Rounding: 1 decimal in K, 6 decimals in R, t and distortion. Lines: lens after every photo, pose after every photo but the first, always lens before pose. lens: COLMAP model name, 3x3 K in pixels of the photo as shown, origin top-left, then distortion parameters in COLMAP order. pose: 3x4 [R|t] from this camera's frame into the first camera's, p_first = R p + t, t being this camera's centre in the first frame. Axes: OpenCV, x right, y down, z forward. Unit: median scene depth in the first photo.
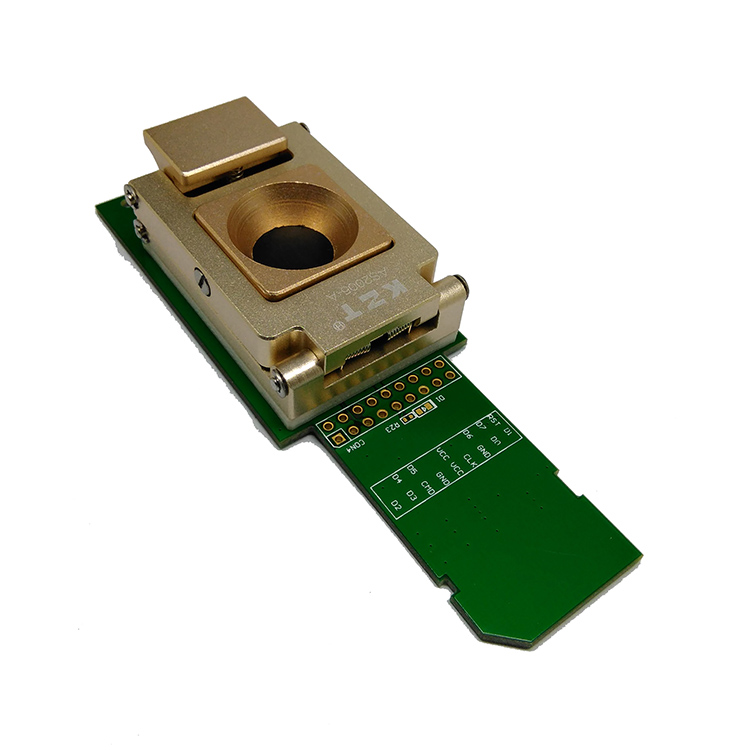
lens RADIAL K [[797.7, 0, 377.6], [0, 797.7, 374.7], [0, 0, 1]] dist [0.001575, 0.000520]
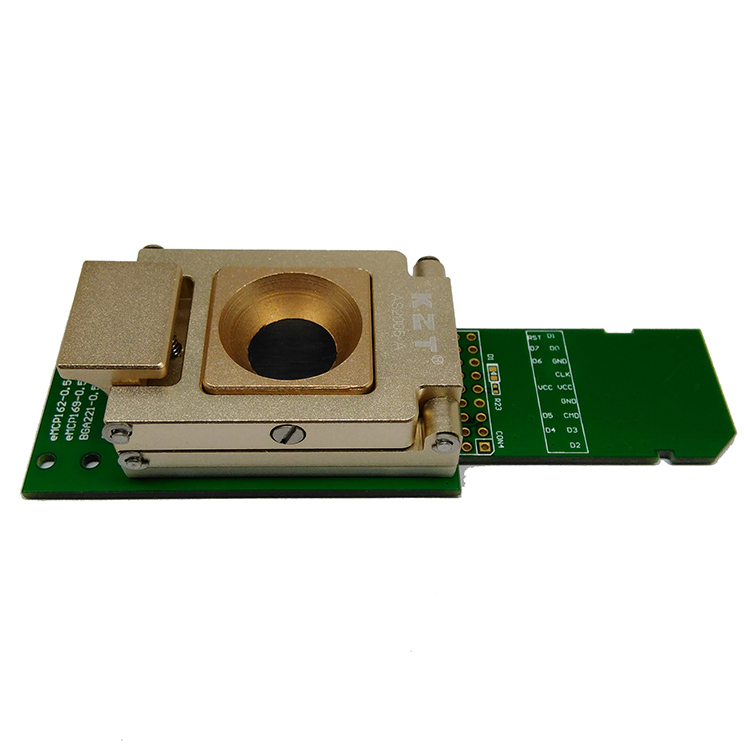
lens RADIAL K [[797.7, 0, 377.6], [0, 797.7, 374.7], [0, 0, 1]] dist [0.001575, 0.000520]
pose [[0.573230, -0.667713, 0.474939, -0.548923], [0.636541, 0.727861, 0.255016, -0.332641], [-0.515967, 0.156135, 0.842259, 0.205115]]
